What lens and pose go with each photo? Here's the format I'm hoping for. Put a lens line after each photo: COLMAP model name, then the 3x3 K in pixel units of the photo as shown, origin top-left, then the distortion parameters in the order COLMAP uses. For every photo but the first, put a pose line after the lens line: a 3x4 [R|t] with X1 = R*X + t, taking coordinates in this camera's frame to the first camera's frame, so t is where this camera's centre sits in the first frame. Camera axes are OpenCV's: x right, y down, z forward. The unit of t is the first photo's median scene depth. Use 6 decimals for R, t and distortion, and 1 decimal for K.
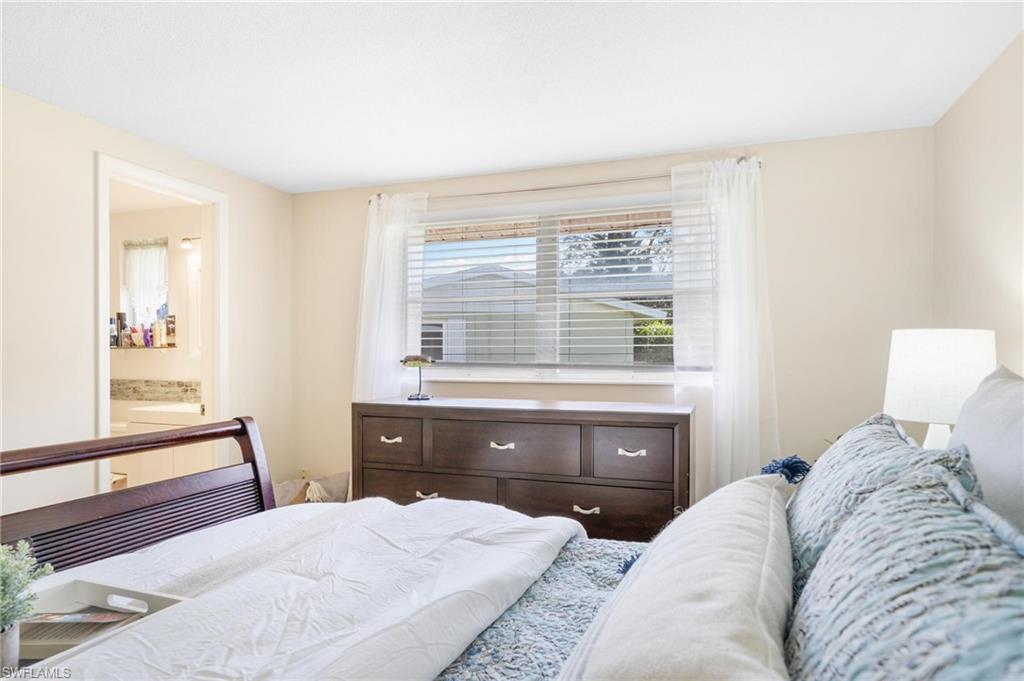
lens RADIAL K [[611.4, 0, 512.1], [0, 611.4, 369.6], [0, 0, 1]] dist [0.000607, -0.000238]
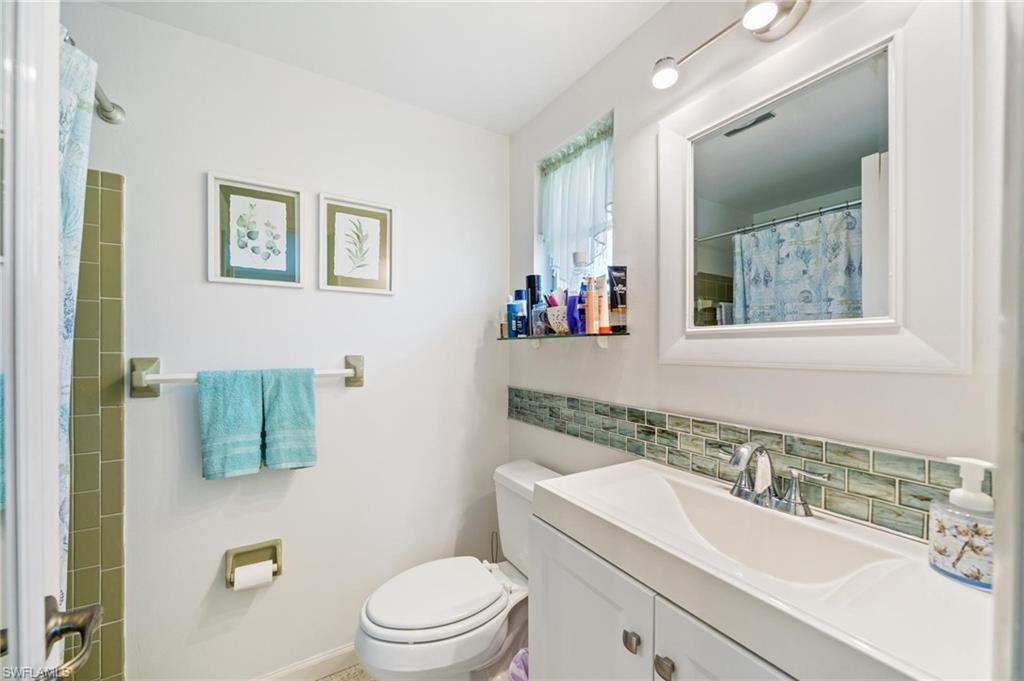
lens RADIAL K [[387.8, 0, 512.2], [0, 387.8, 346.4], [0, 0, 1]] dist [-0.001774, -0.000935]
pose [[0.781982, -0.000287, -0.623301, -0.435727], [-0.018095, 0.999568, -0.023161, -0.019096], [0.623038, 0.029390, 0.781639, 0.717233]]
